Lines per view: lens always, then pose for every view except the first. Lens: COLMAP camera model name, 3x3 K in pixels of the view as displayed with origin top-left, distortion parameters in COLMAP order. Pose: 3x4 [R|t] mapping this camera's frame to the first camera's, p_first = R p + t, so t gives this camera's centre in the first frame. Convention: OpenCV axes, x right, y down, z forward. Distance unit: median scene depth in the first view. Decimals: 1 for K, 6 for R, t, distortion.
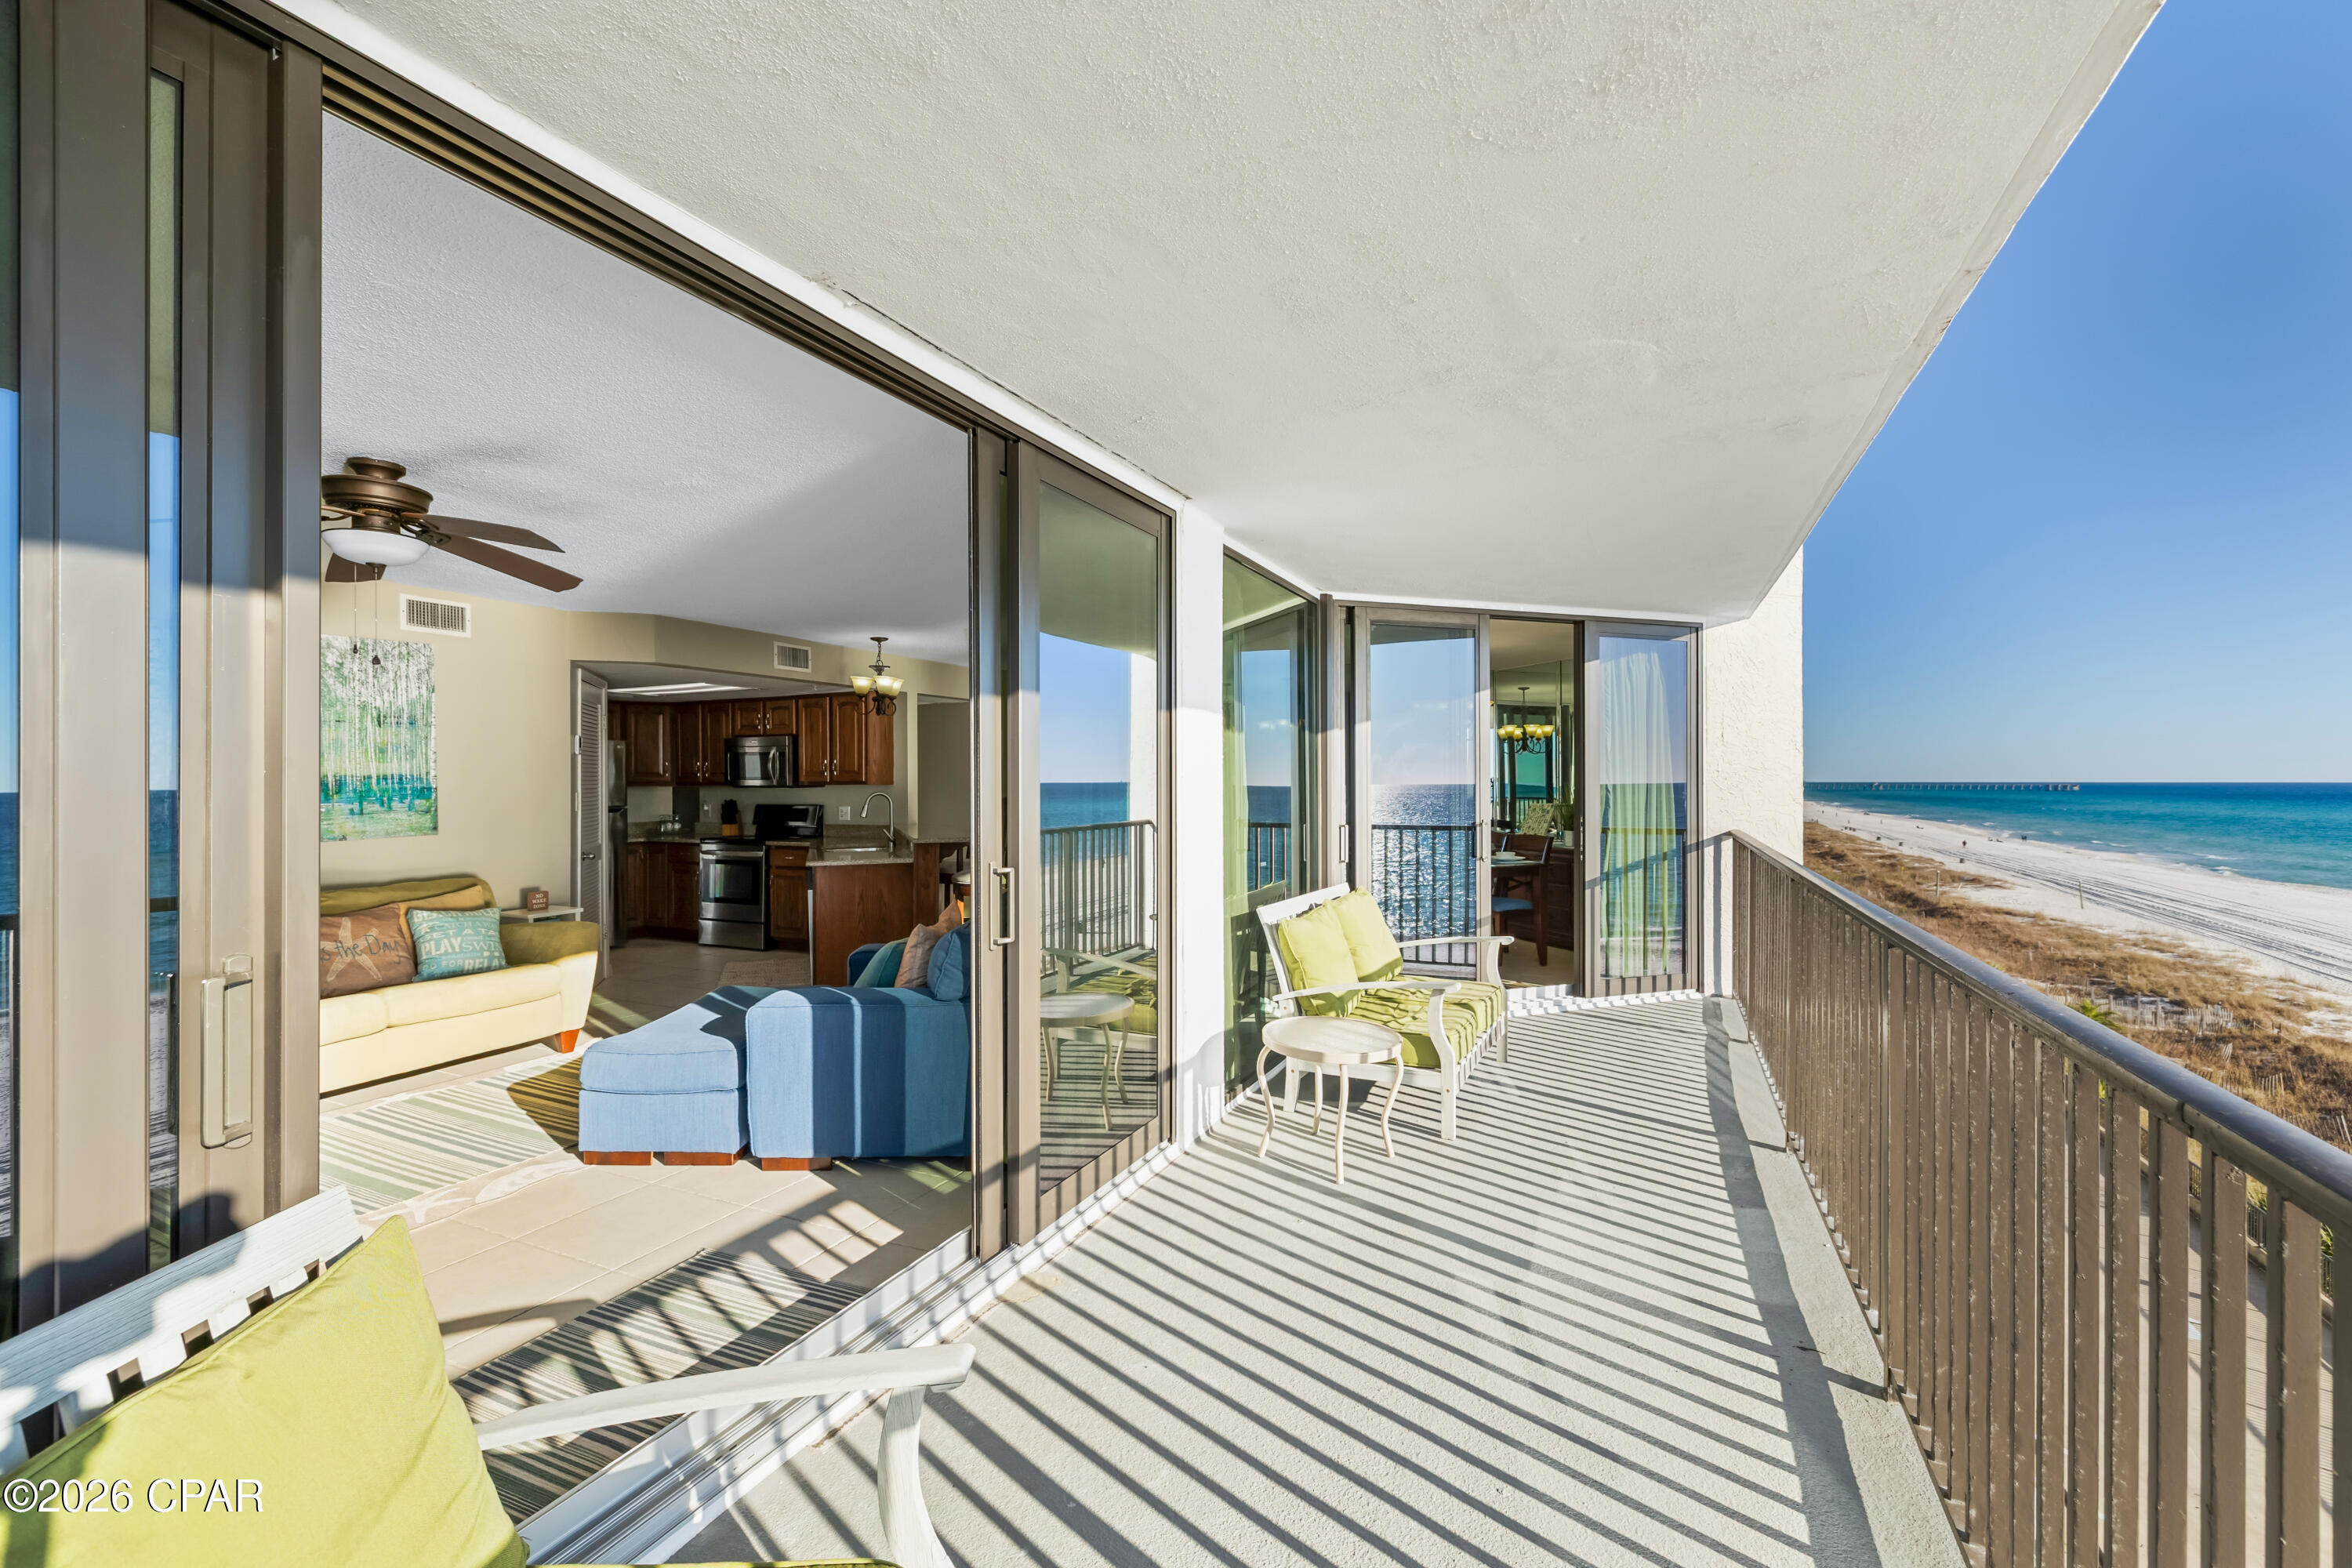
lens RADIAL K [[991.8, 0, 1158.1], [0, 991.8, 779.5], [0, 0, 1]] dist [-0.000601, -0.000373]
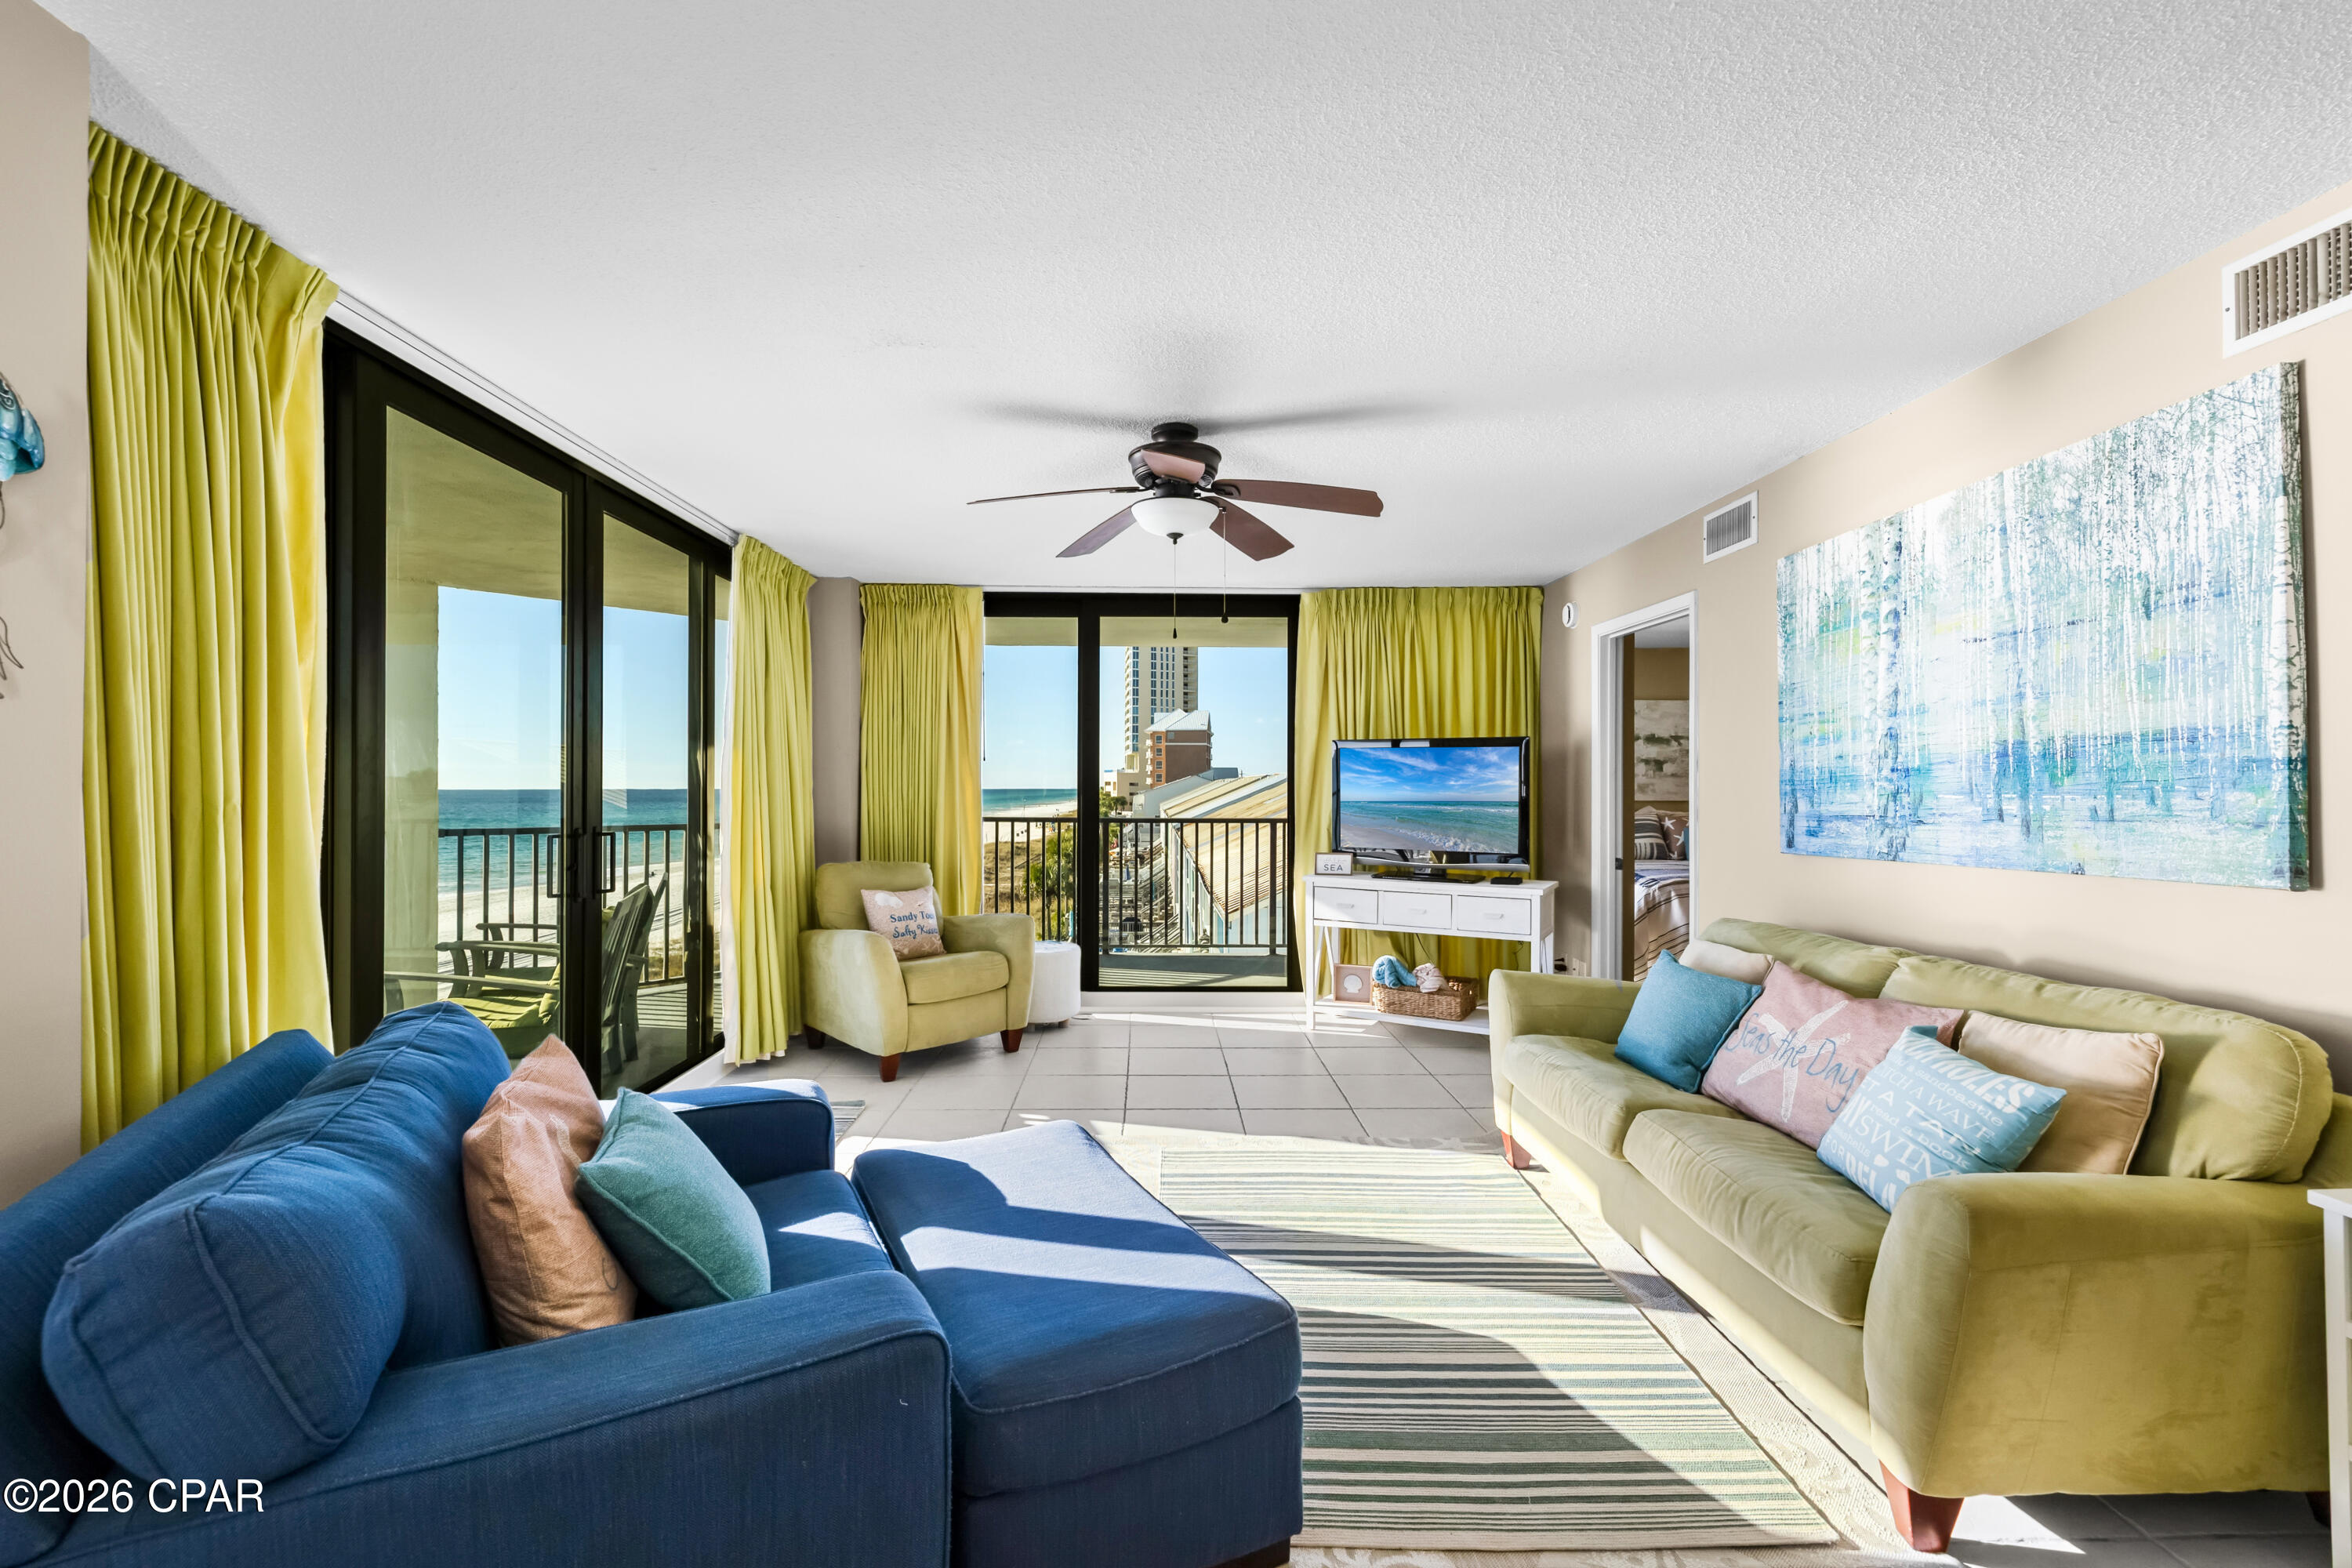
lens RADIAL K [[991.8, 0, 1167.2], [0, 991.8, 780.1], [0, 0, 1]] dist [-0.000601, -0.000373]
pose [[-0.894684, 0.001275, -0.446698, -0.138806], [0.001686, 0.999998, -0.000522, 0.010141], [0.446696, -0.001220, -0.894685, 0.762617]]
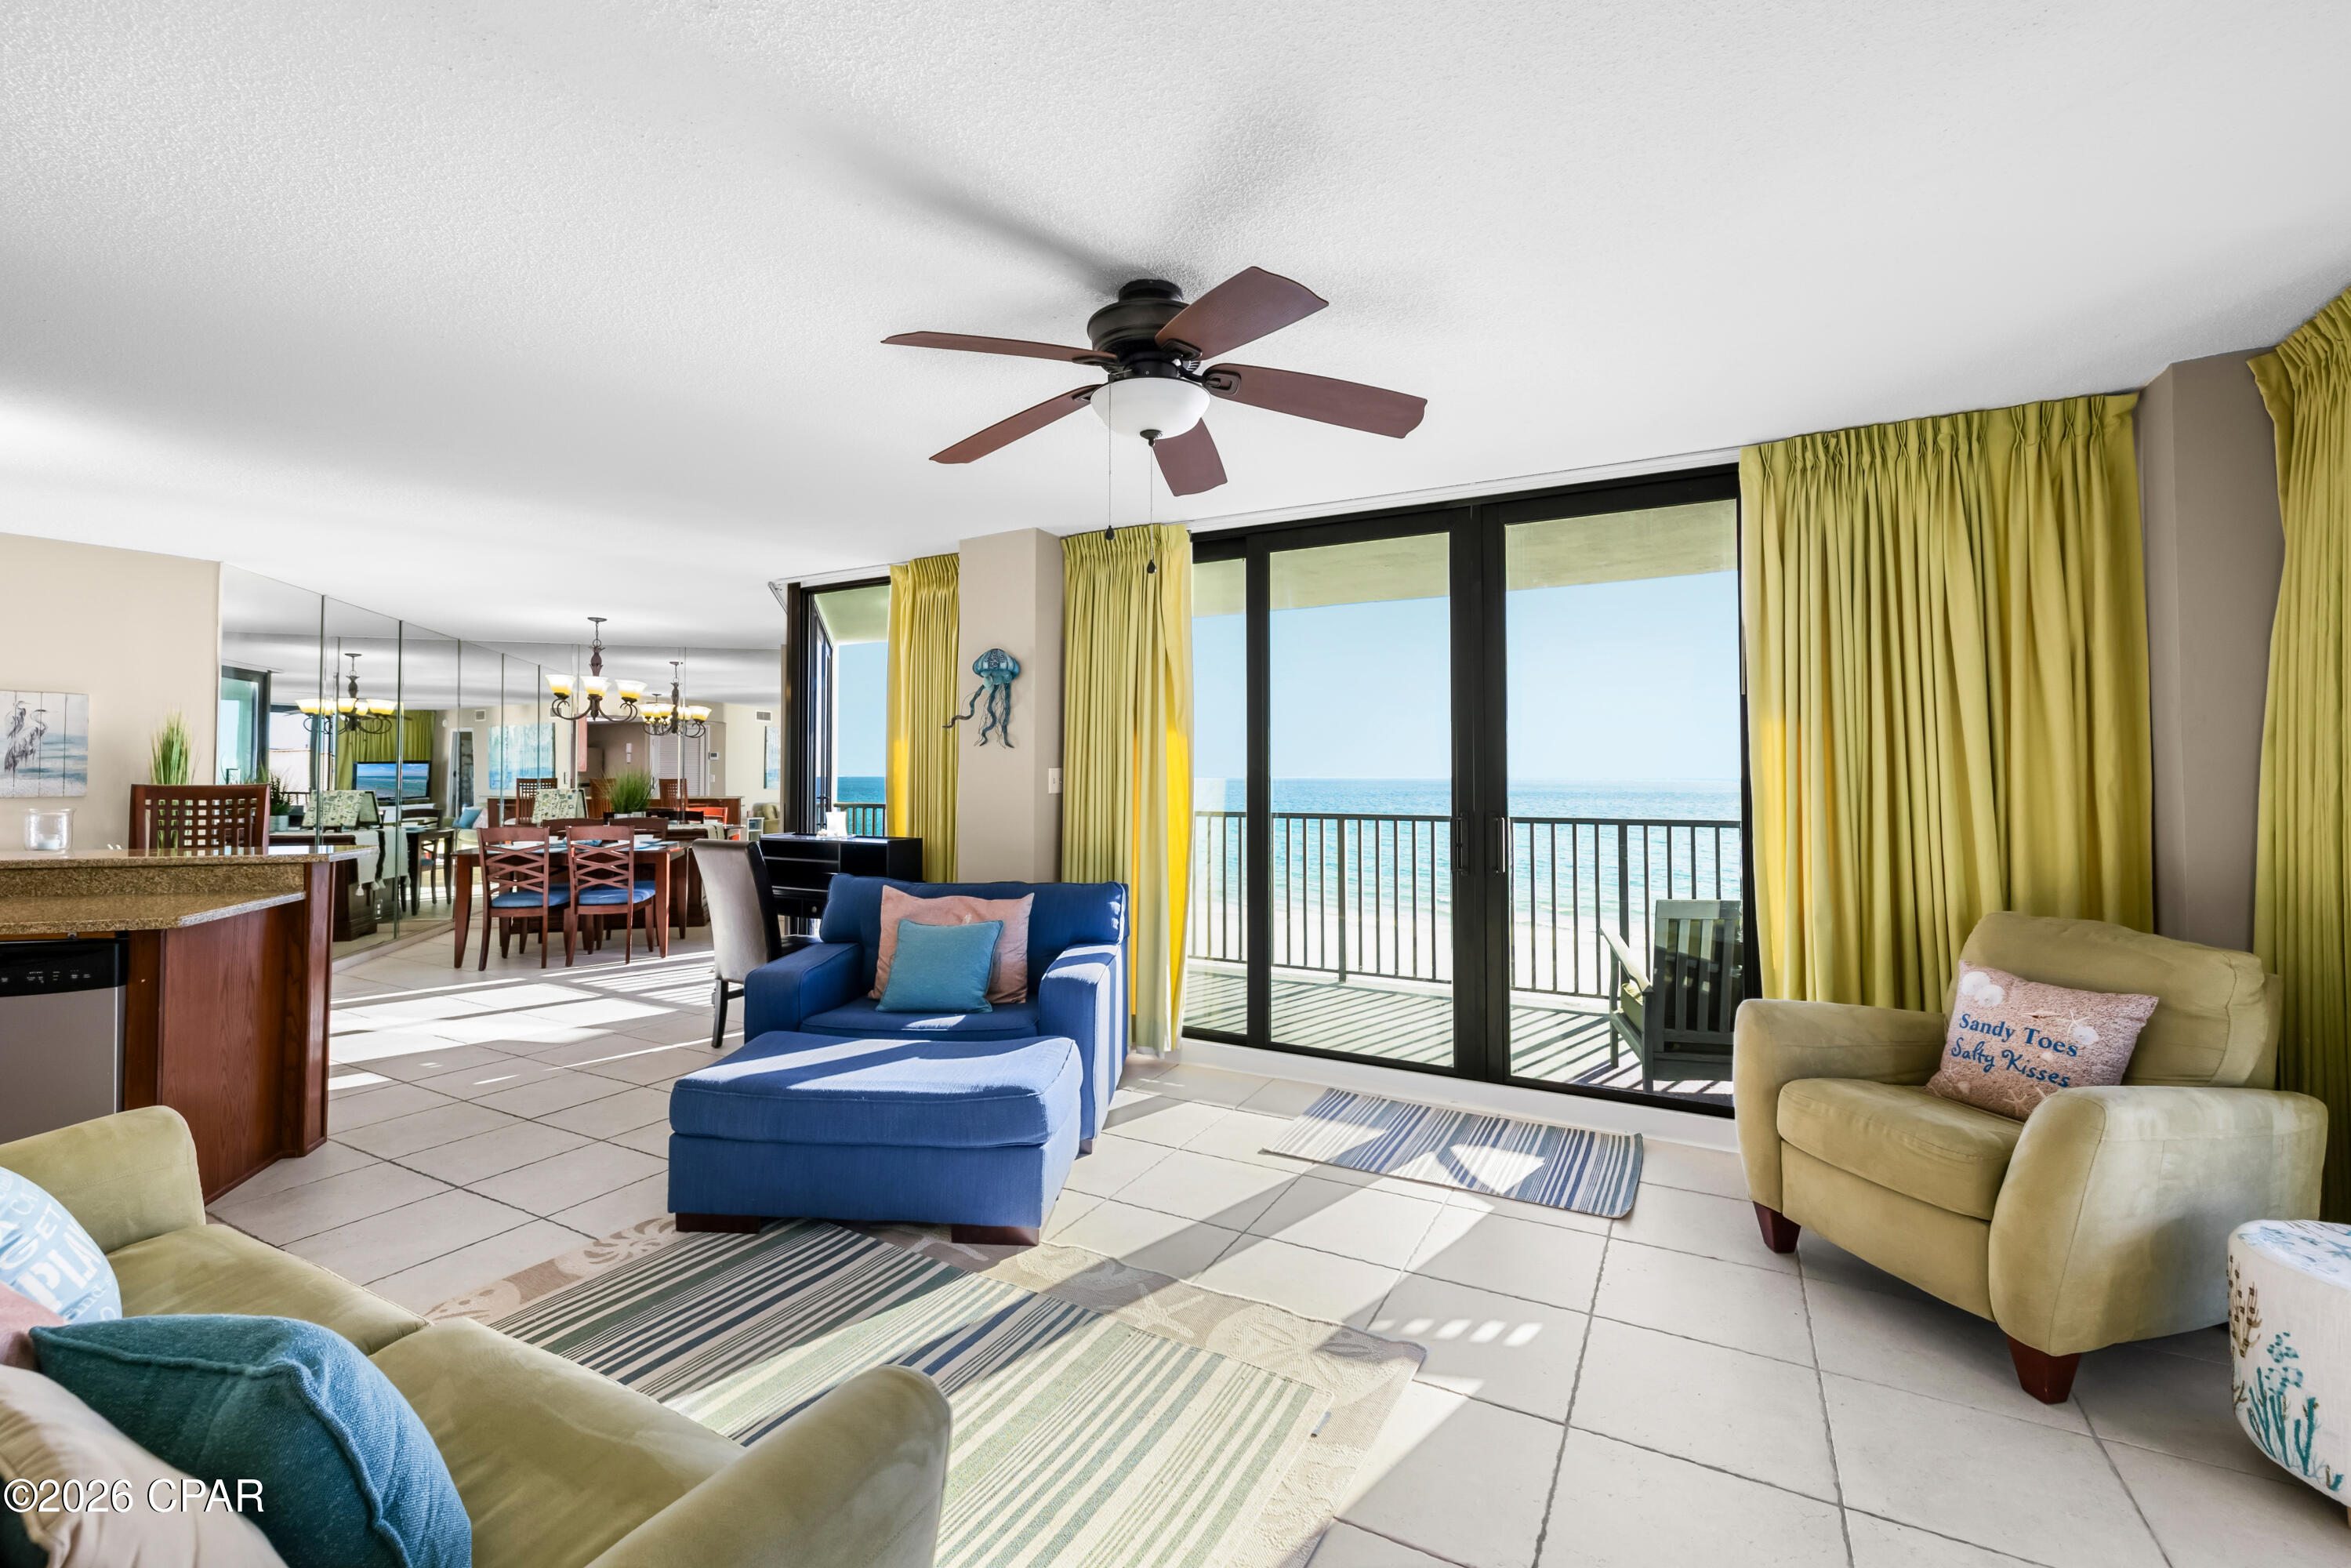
lens RADIAL K [[991.4, 0, 1186.4], [0, 991.4, 744.2], [0, 0, 1]] dist [-0.000601, -0.000373]
pose [[0.045076, 0.035929, 0.998337, -0.596567], [0.000576, 0.999352, -0.035992, 0.014042], [-0.998983, 0.002198, 0.045026, 0.392385]]
